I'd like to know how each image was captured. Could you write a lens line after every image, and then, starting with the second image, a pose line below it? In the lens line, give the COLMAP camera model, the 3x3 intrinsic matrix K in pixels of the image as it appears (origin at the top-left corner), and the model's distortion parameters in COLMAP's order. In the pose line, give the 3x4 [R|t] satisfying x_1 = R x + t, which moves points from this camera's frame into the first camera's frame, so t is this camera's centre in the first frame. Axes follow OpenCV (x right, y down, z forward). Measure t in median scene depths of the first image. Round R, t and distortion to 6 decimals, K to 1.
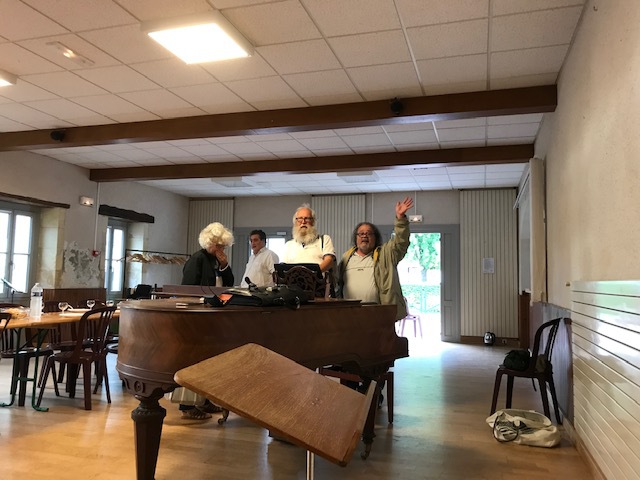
lens RADIAL K [[536.1, 0, 320.0], [0, 536.1, 240.0], [0, 0, 1]] dist [0.010368, 0.000335]
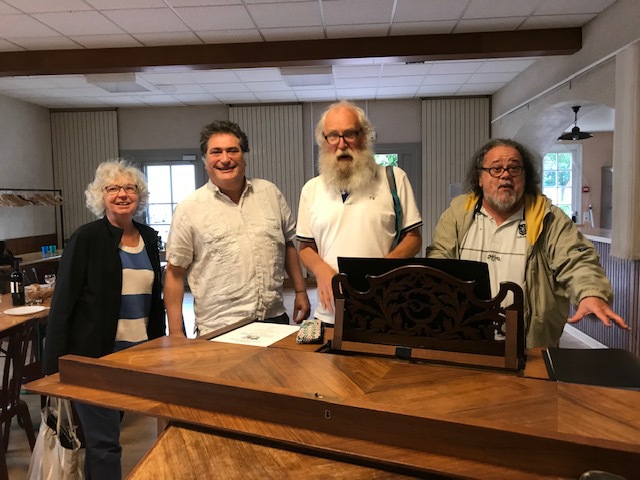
lens RADIAL K [[536.1, 0, 320.0], [0, 536.1, 240.0], [0, 0, 1]] dist [0.010368, 0.000335]
pose [[0.974112, -0.050853, 0.220270, -0.077598], [0.017185, 0.988209, 0.152146, -0.011181], [-0.225410, -0.144422, 0.963500, 0.262083]]
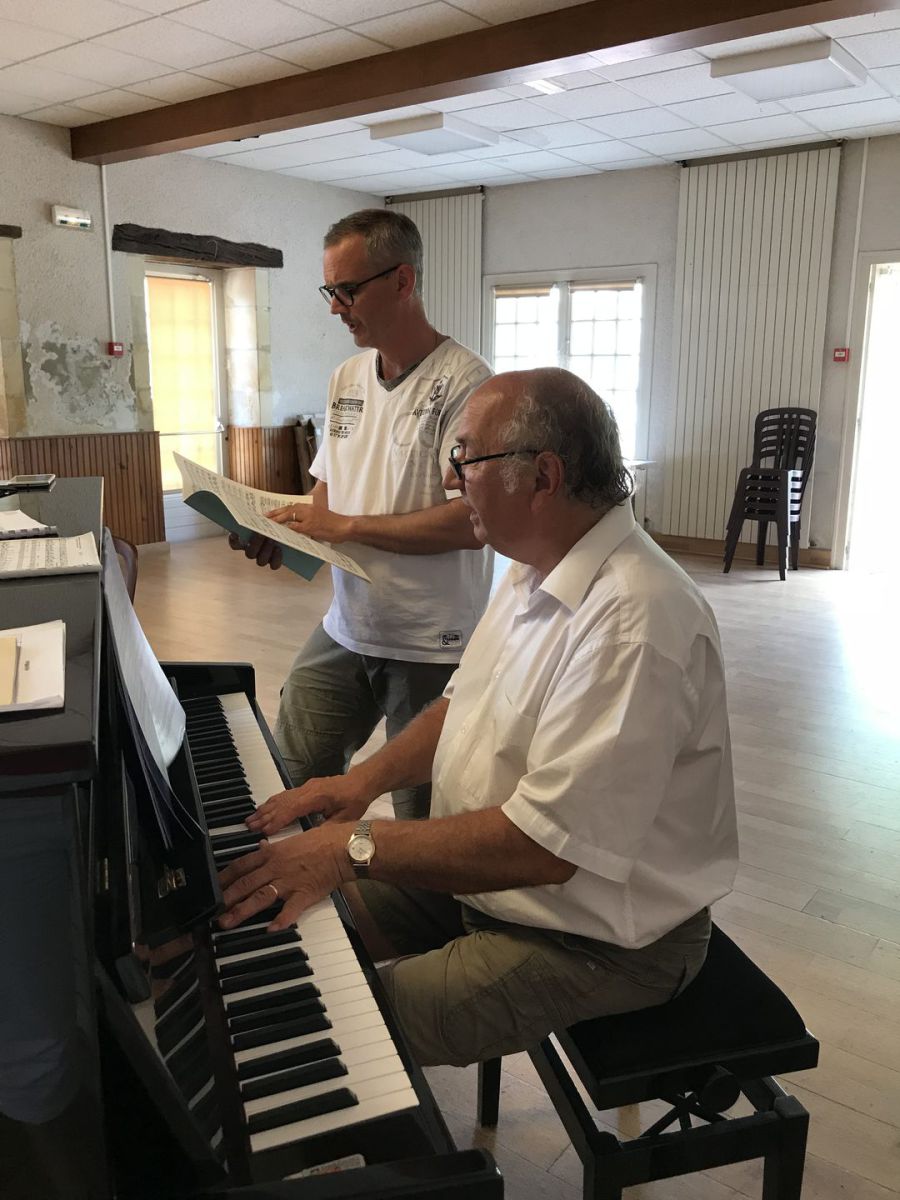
lens RADIAL K [[1005.1, 0, 450.0], [0, 1005.1, 600.0], [0, 0, 1]] dist [0.010368, 0.000335]
pose [[0.934818, 0.072066, -0.347739, 0.108220], [0.031665, 0.958379, 0.283739, -0.002347], [0.353713, -0.276256, 0.893627, 0.332103]]
